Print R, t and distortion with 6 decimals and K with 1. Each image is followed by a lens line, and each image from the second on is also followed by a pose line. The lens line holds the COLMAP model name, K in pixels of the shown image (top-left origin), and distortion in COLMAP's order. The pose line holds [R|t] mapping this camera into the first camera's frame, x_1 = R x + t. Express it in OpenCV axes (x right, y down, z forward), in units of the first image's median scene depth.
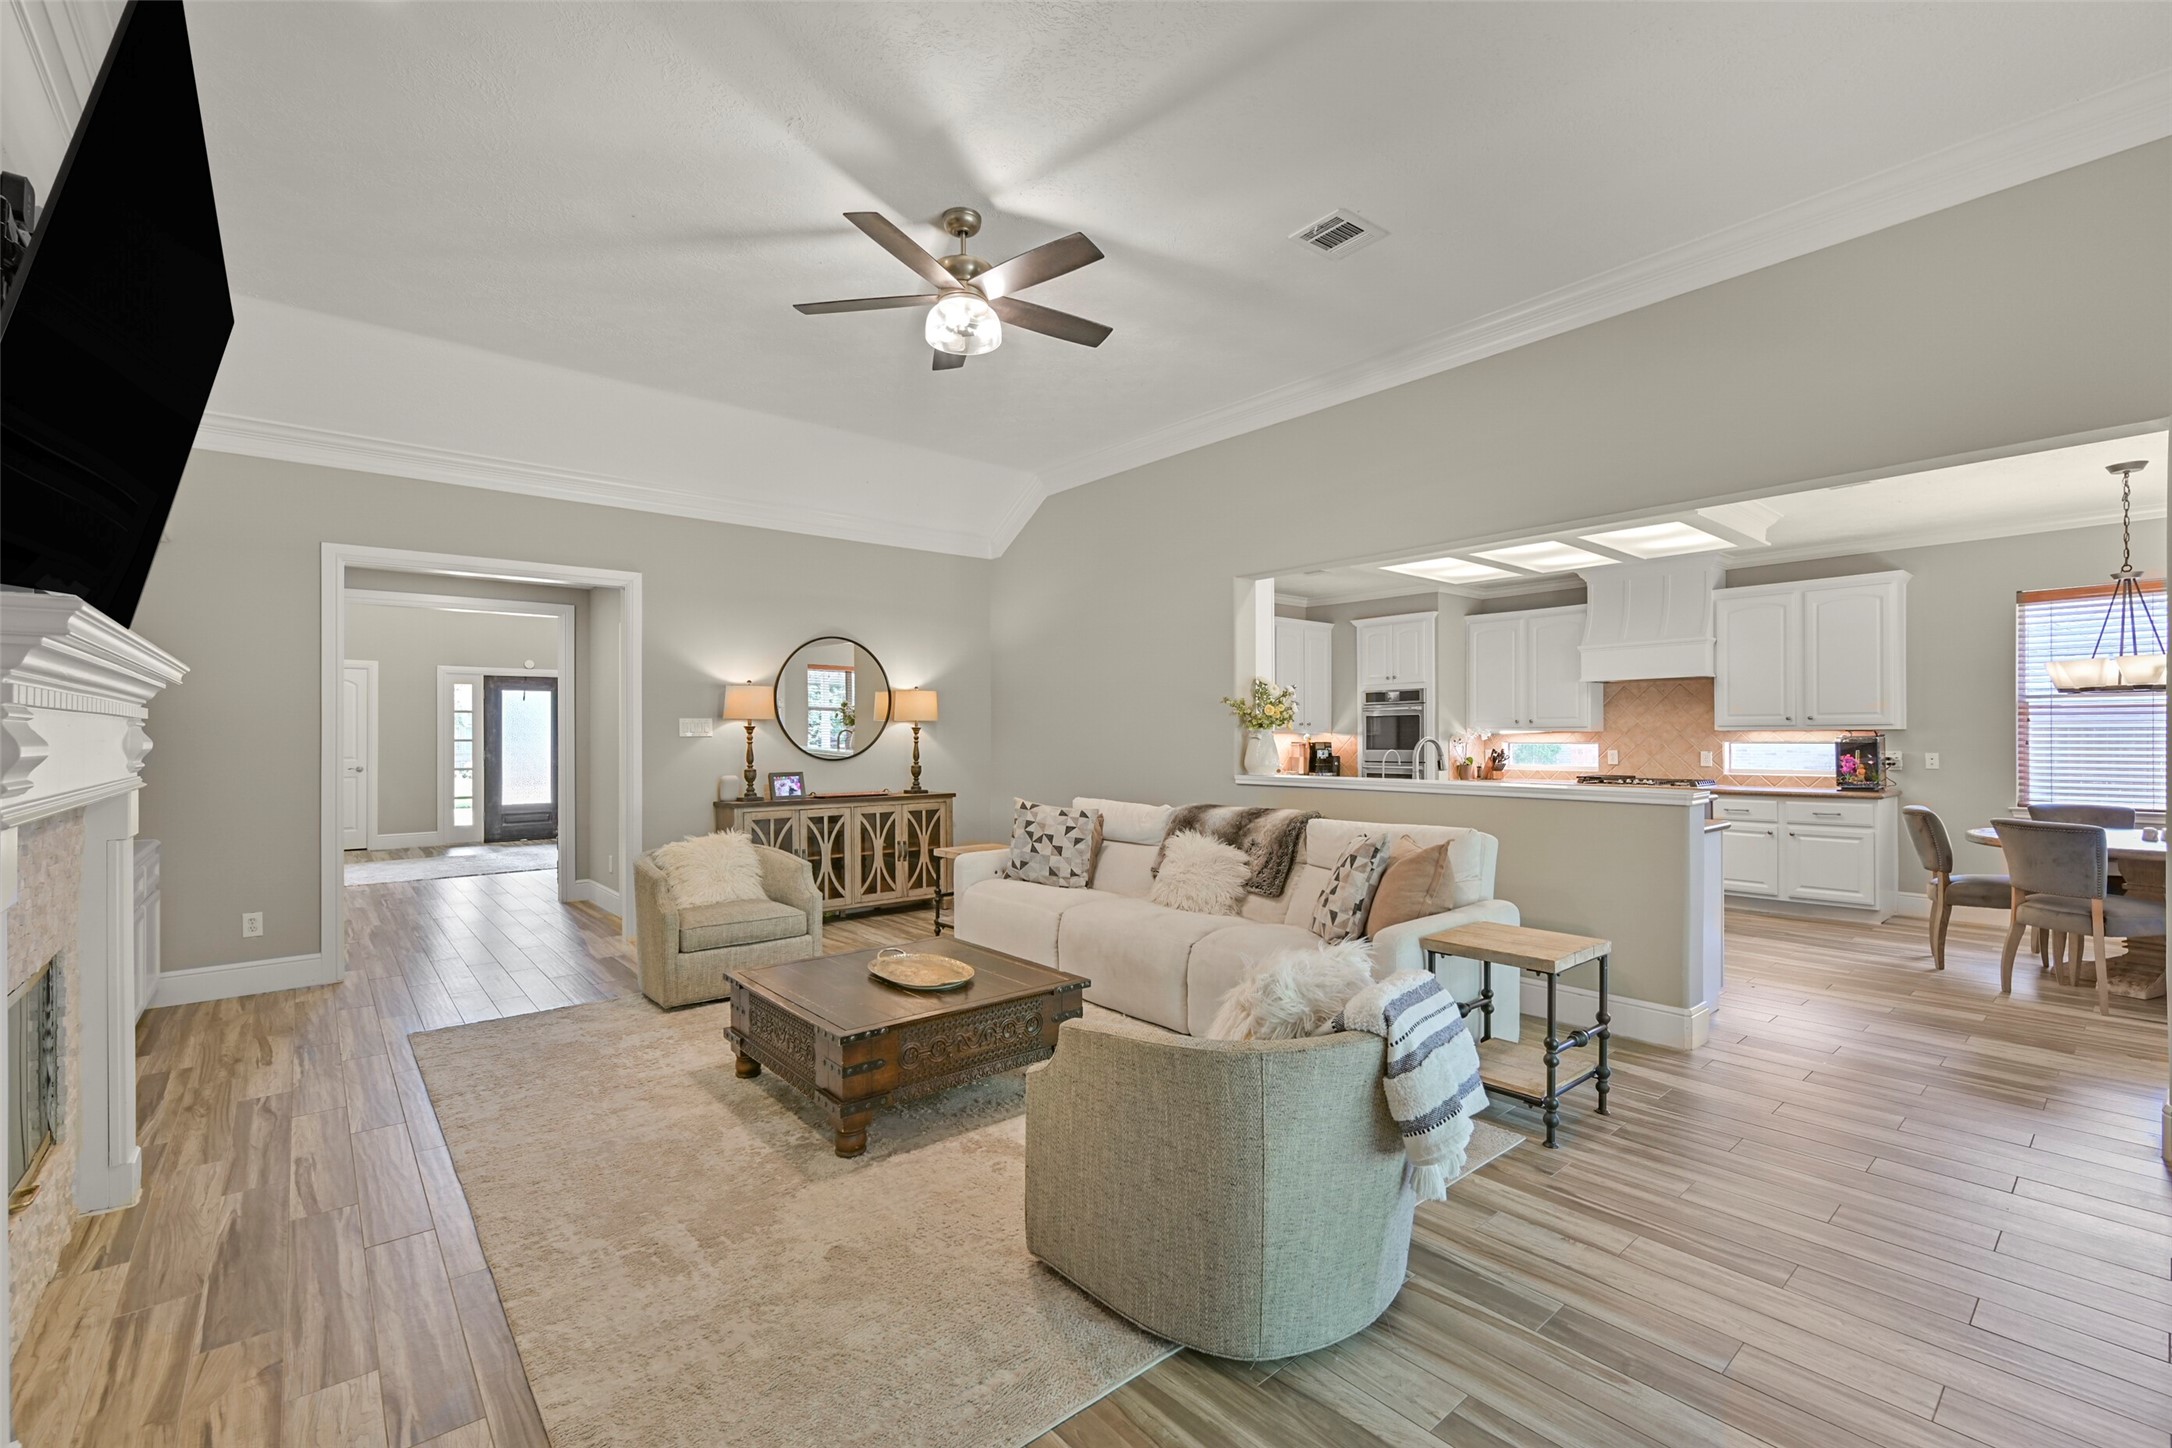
lens RADIAL K [[929.9, 0, 1078.9], [0, 929.9, 730.8], [0, 0, 1]] dist [0.000722, 0.000770]
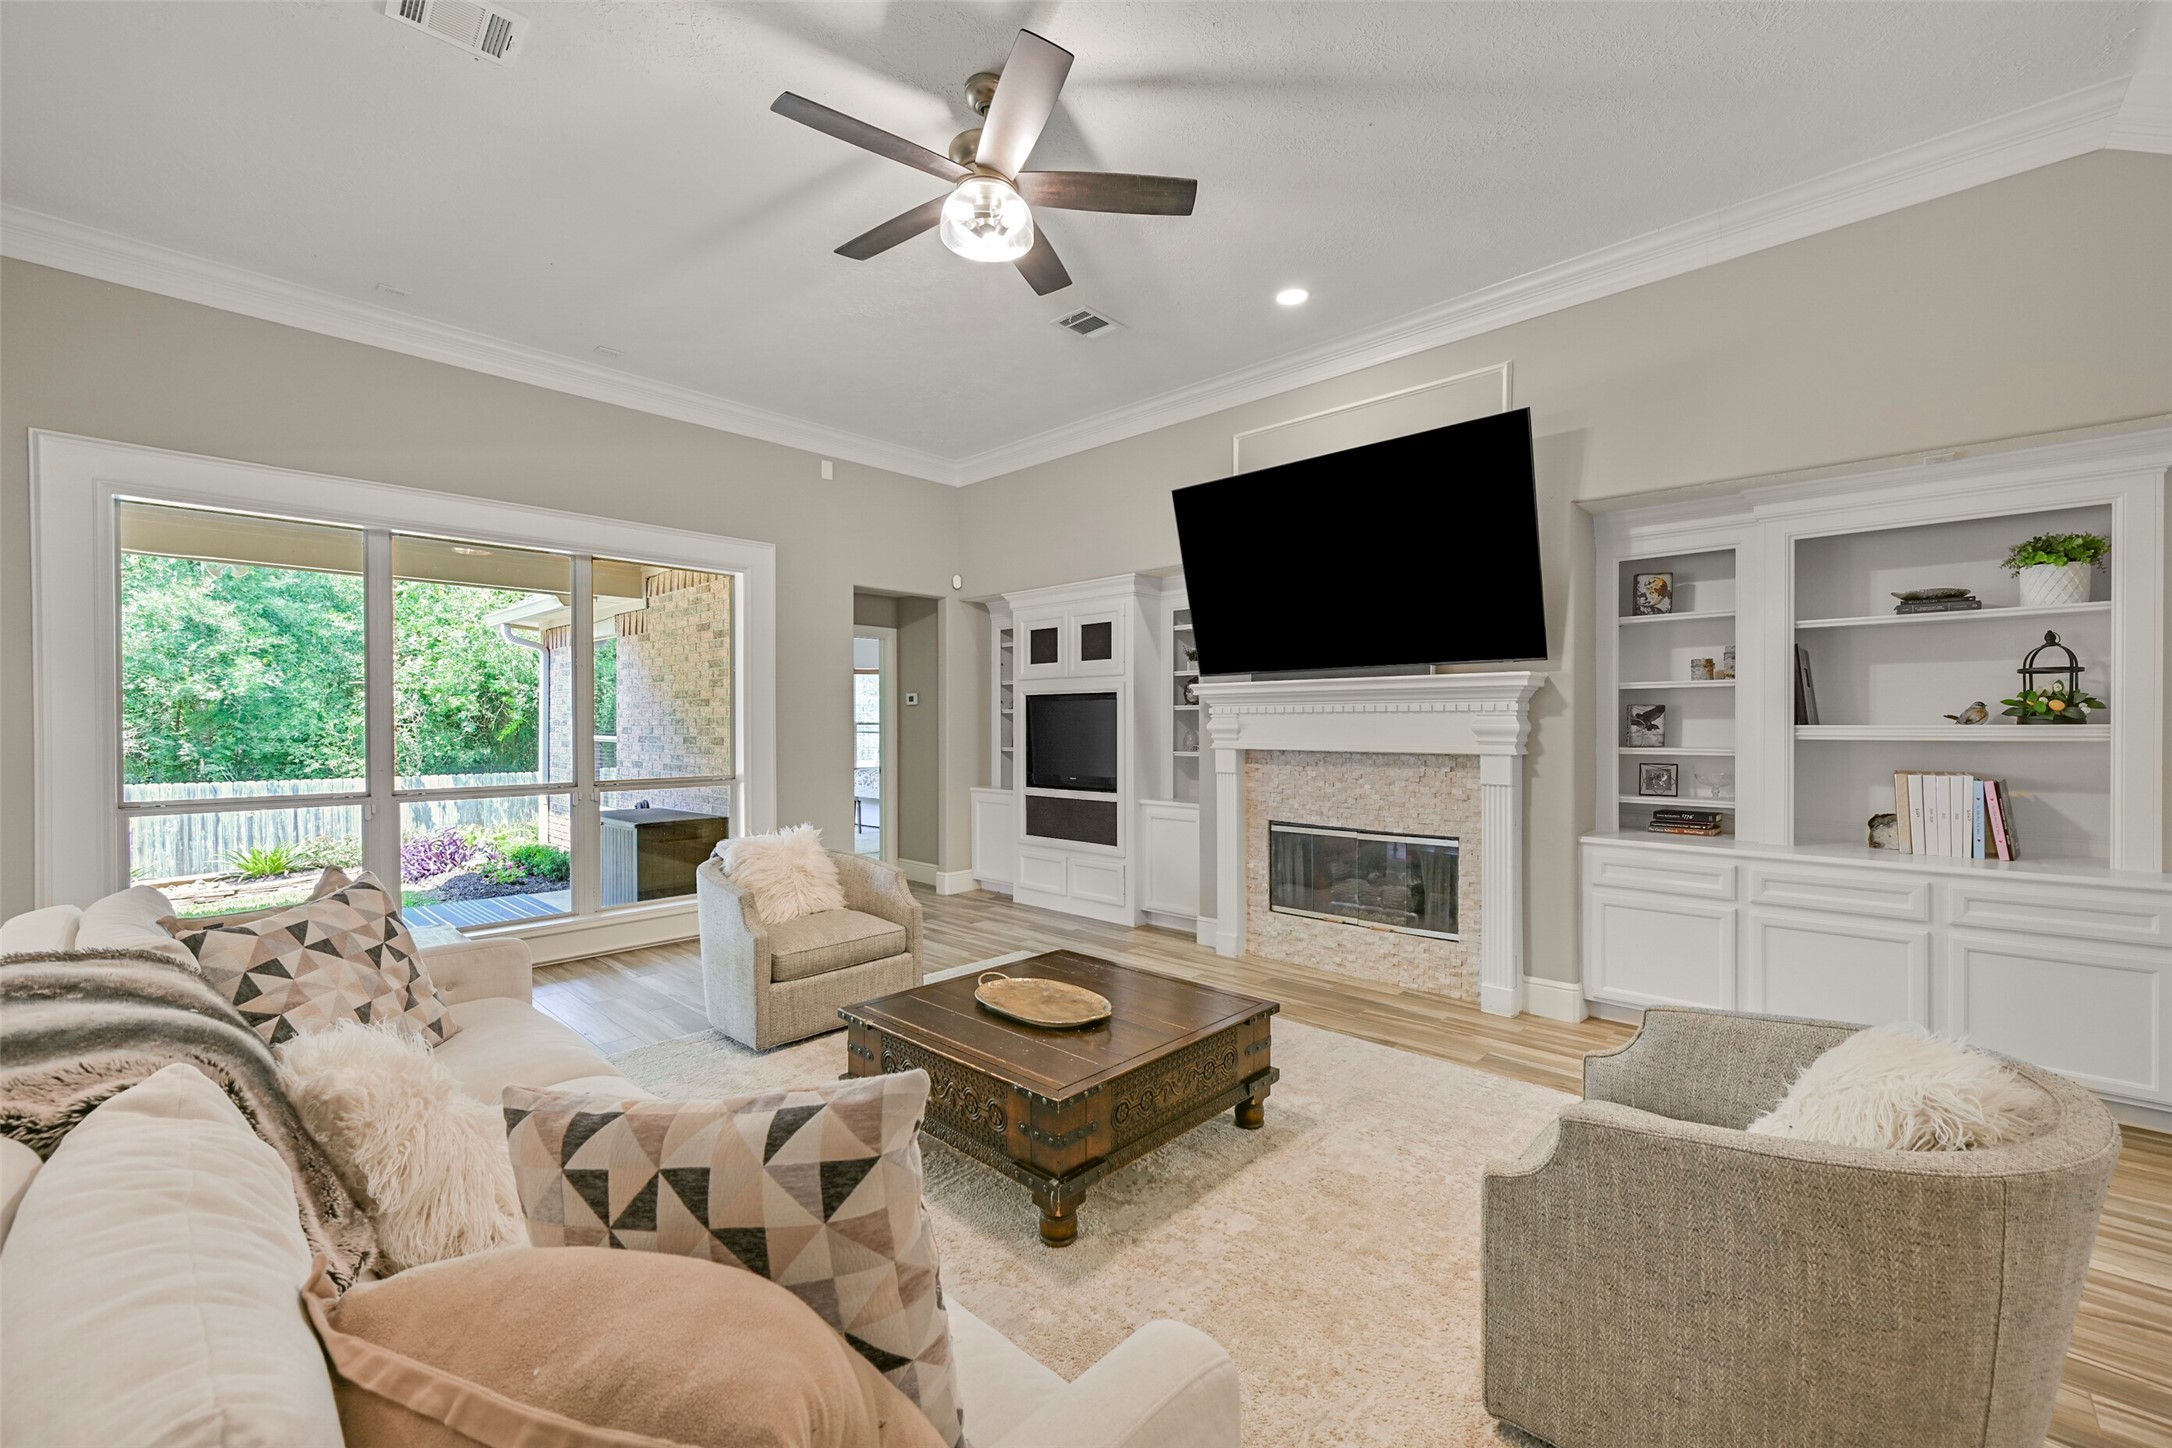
lens RADIAL K [[882.4, 0, 1094.1], [0, 882.4, 725.4], [0, 0, 1]] dist [0.001329, -0.000208]
pose [[-0.992009, 0.003500, -0.126119, -0.059513], [0.003084, 0.999989, 0.003491, 0.001873], [0.126130, 0.003074, -0.992009, 0.968217]]
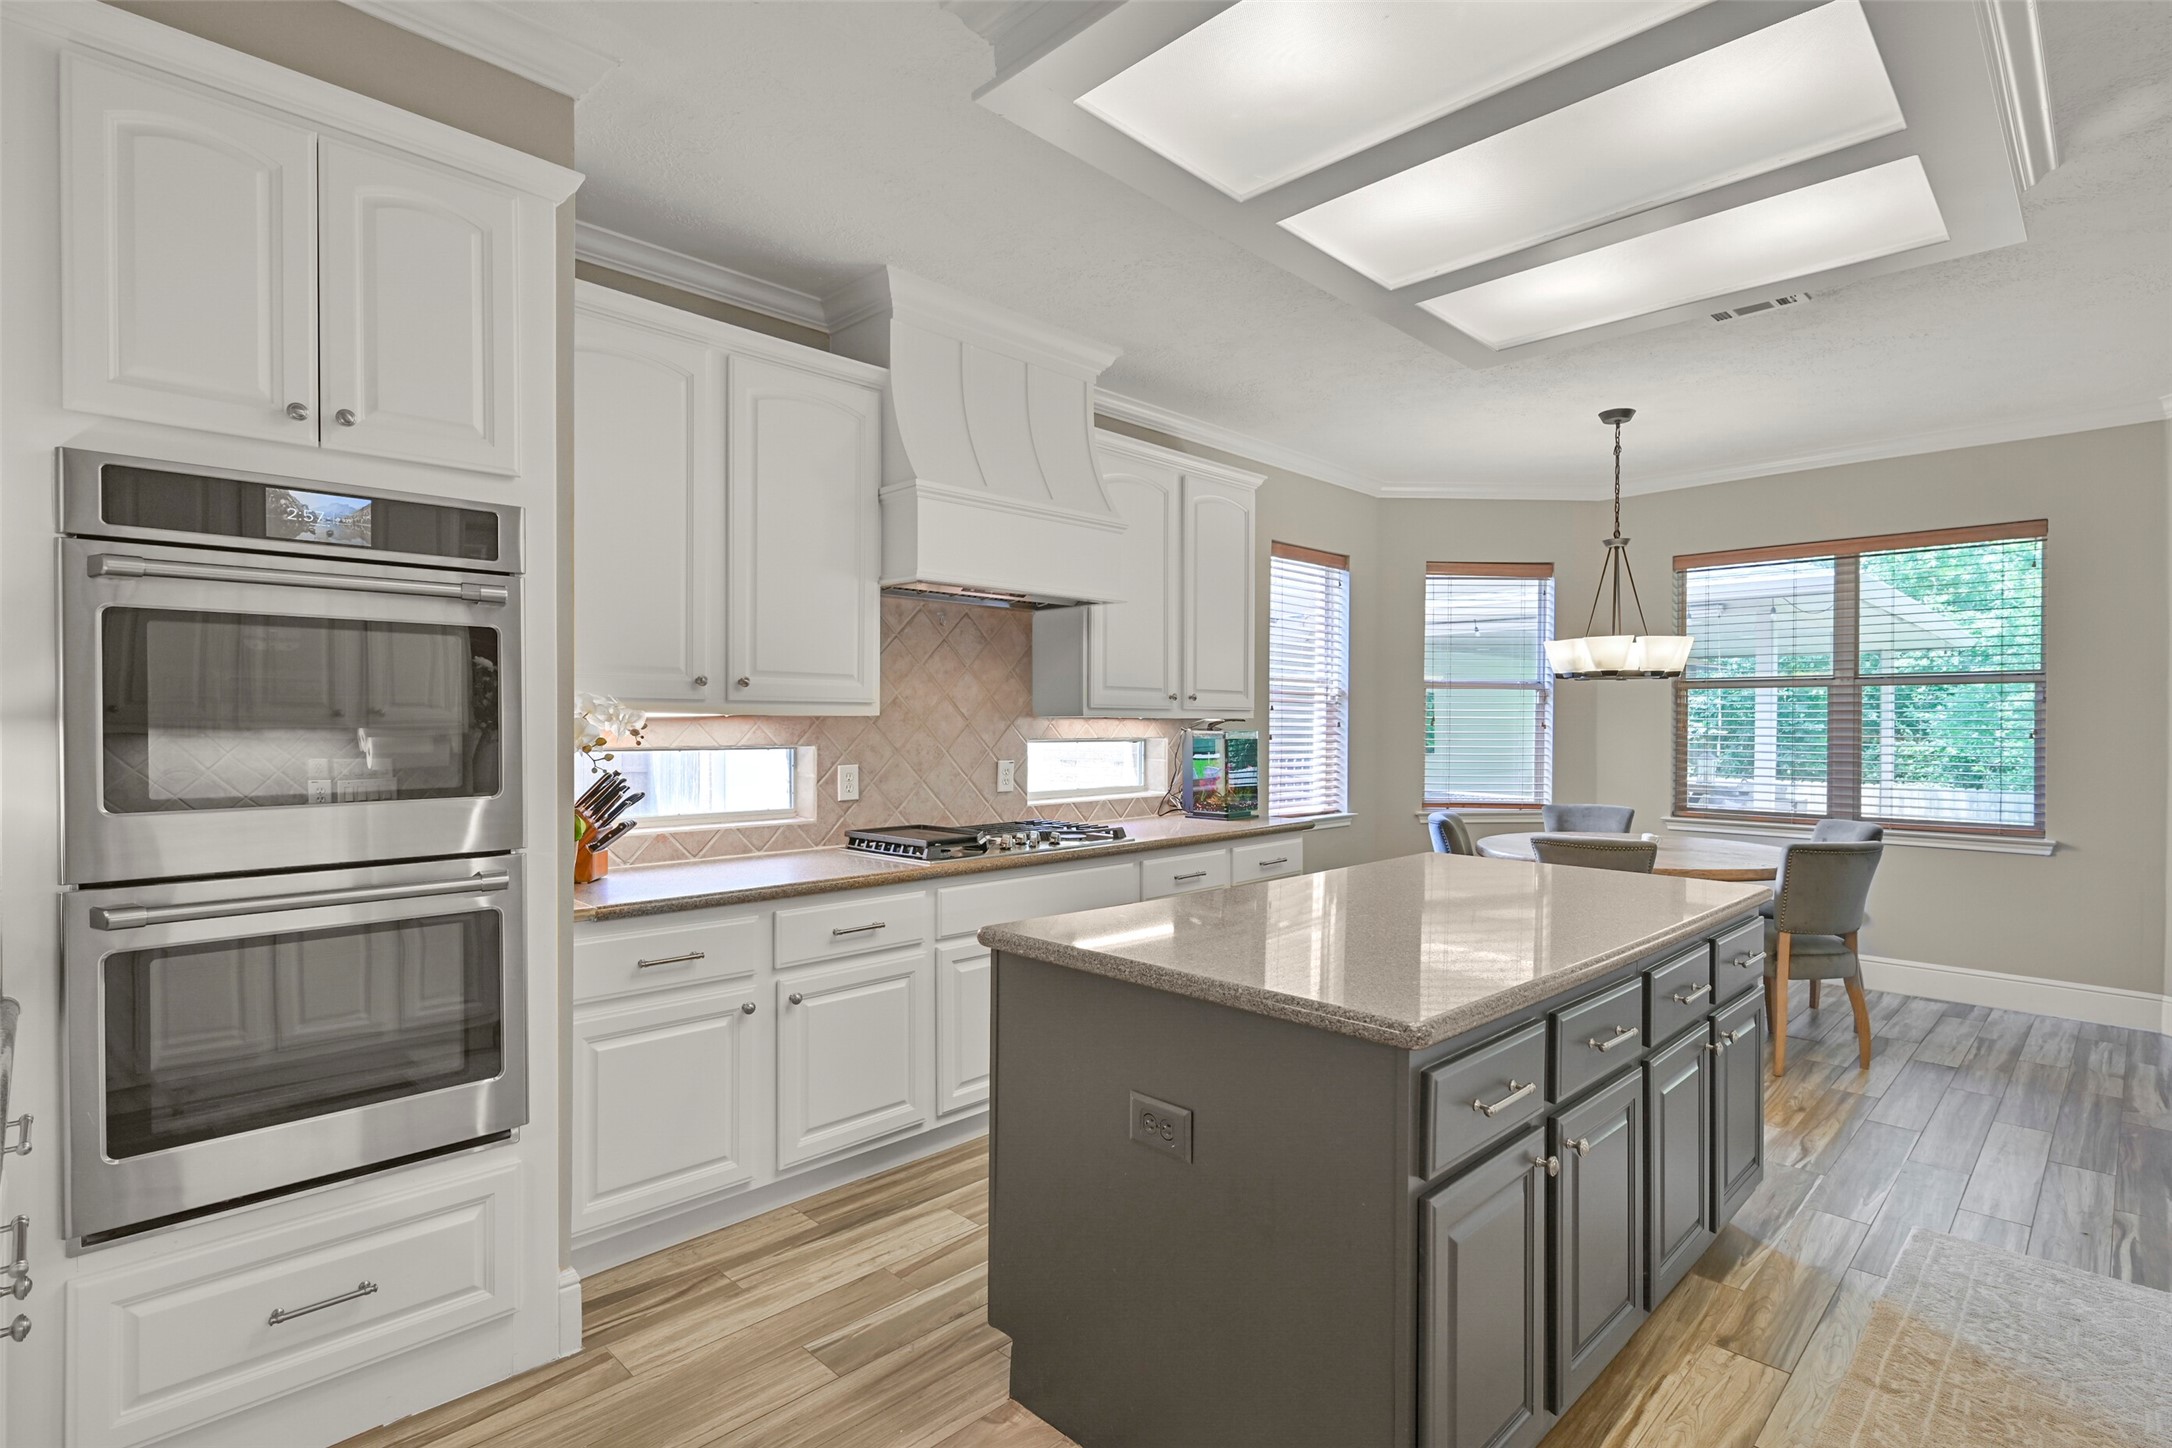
lens RADIAL K [[1074.9, 0, 1096.4], [0, 1074.9, 726.0], [0, 0, 1]] dist [-0.000113, 0.000038]
pose [[-0.103112, 0.001531, 0.994669, 0.137825], [-0.007225, 0.999971, -0.002288, 0.005997], [-0.994644, -0.007422, -0.103098, 1.147318]]
